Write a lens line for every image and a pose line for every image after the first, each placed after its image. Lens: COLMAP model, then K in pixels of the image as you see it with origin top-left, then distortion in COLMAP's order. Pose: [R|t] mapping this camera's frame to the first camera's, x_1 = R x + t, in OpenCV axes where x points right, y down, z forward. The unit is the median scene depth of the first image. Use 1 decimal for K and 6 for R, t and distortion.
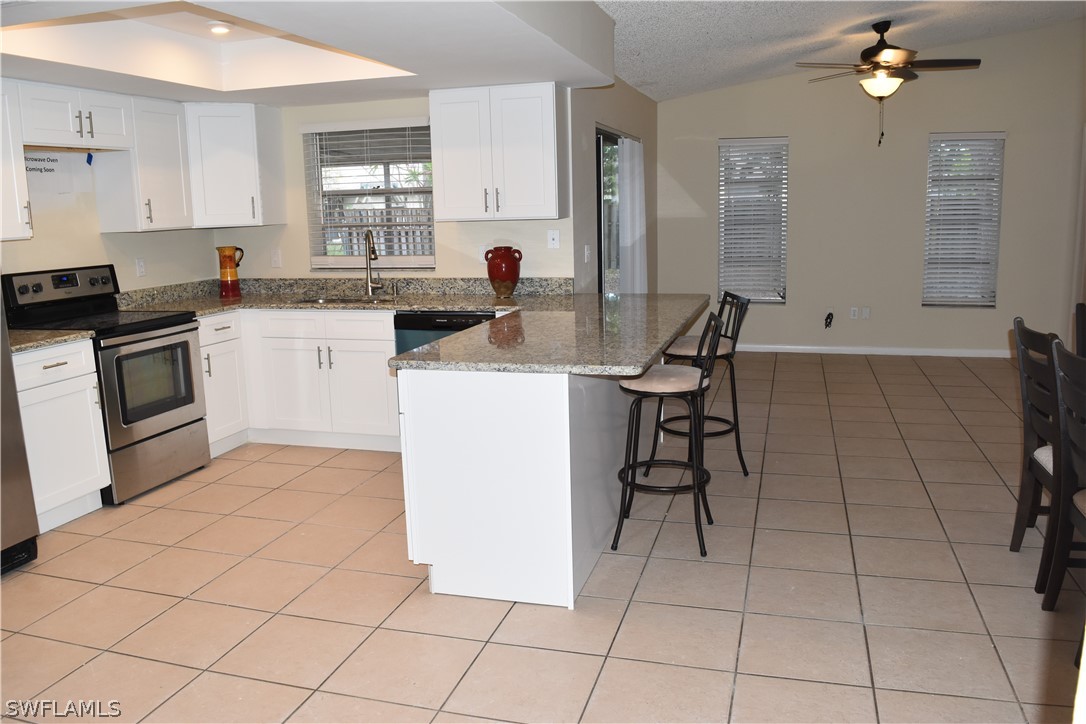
lens RADIAL K [[849.5, 0, 547.2], [0, 849.5, 362.4], [0, 0, 1]] dist [-0.097637, 0.025732]
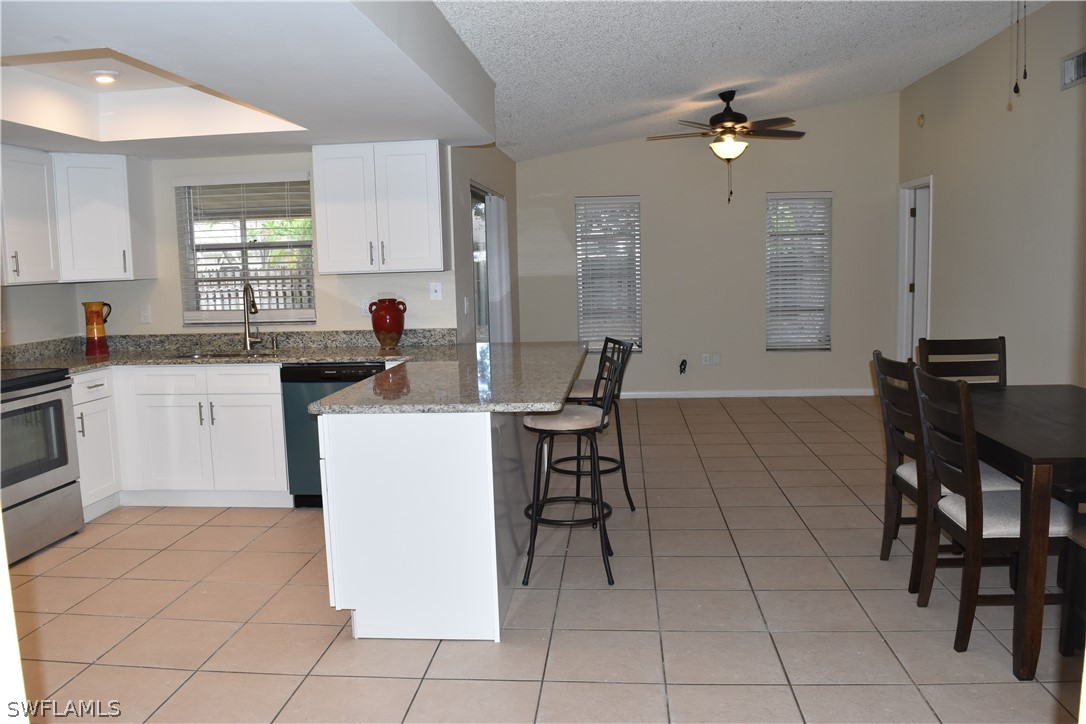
lens RADIAL K [[849.5, 0, 547.2], [0, 849.5, 362.4], [0, 0, 1]] dist [-0.097637, 0.025732]
pose [[0.980951, -0.023853, 0.192784, -0.063481], [0.037163, 0.997146, -0.065719, 0.013846], [-0.190666, 0.071632, 0.979038, -0.025723]]
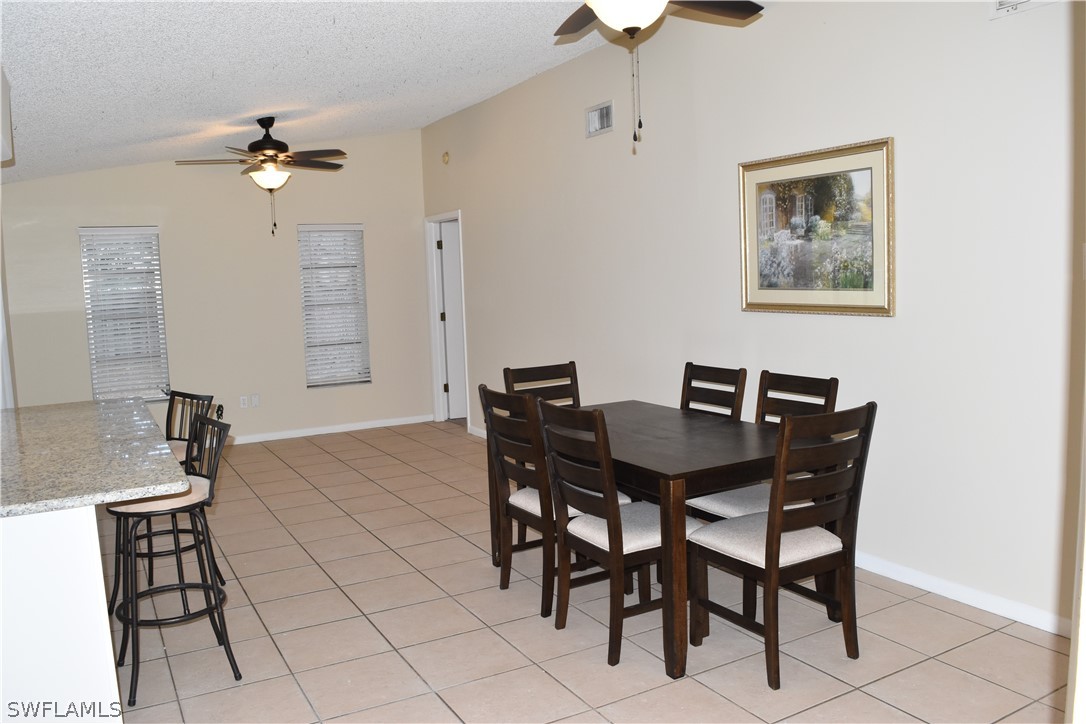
lens RADIAL K [[849.5, 0, 547.2], [0, 849.5, 362.4], [0, 0, 1]] dist [-0.097637, 0.025732]
pose [[0.701488, -0.074843, 0.708741, -0.132356], [0.149164, 0.987863, -0.043319, -0.013310], [-0.696897, 0.136106, 0.704138, 0.069076]]
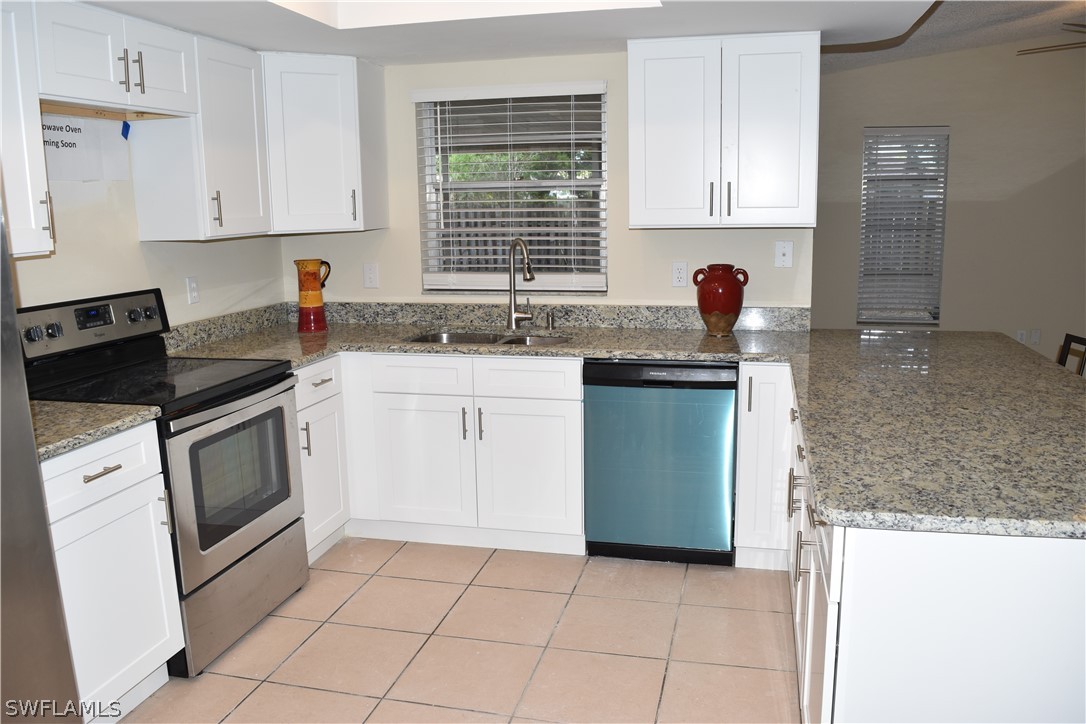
lens RADIAL K [[849.5, 0, 547.2], [0, 849.5, 362.4], [0, 0, 1]] dist [-0.097637, 0.025732]
pose [[0.999015, -0.002320, 0.044308, -0.237939], [0.002189, 0.999993, 0.003018, -0.058968], [-0.044315, -0.002918, 0.999013, 0.308368]]
